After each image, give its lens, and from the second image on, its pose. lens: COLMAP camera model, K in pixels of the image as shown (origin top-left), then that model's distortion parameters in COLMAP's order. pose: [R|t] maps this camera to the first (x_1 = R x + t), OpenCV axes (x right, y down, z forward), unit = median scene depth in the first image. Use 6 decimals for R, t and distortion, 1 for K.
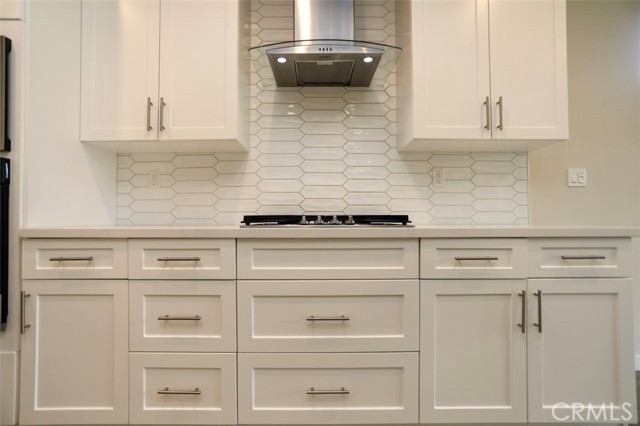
lens RADIAL K [[316.6, 0, 320.0], [0, 316.6, 213.0], [0, 0, 1]] dist [-0.027207, 0.000675]
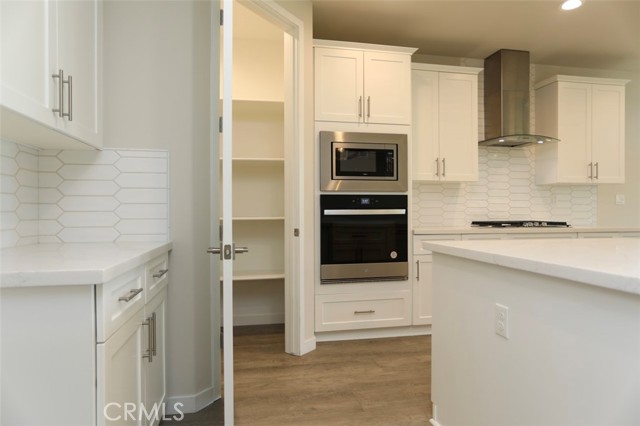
lens RADIAL K [[385.0, 0, 320.0], [0, 385.0, 213.0], [0, 0, 1]] dist [-0.000115, -0.000163]
pose [[0.981021, 0.002361, 0.193889, -1.381611], [-0.004763, 0.999918, 0.011922, -0.056248], [-0.193845, -0.012620, 0.980951, -0.908391]]
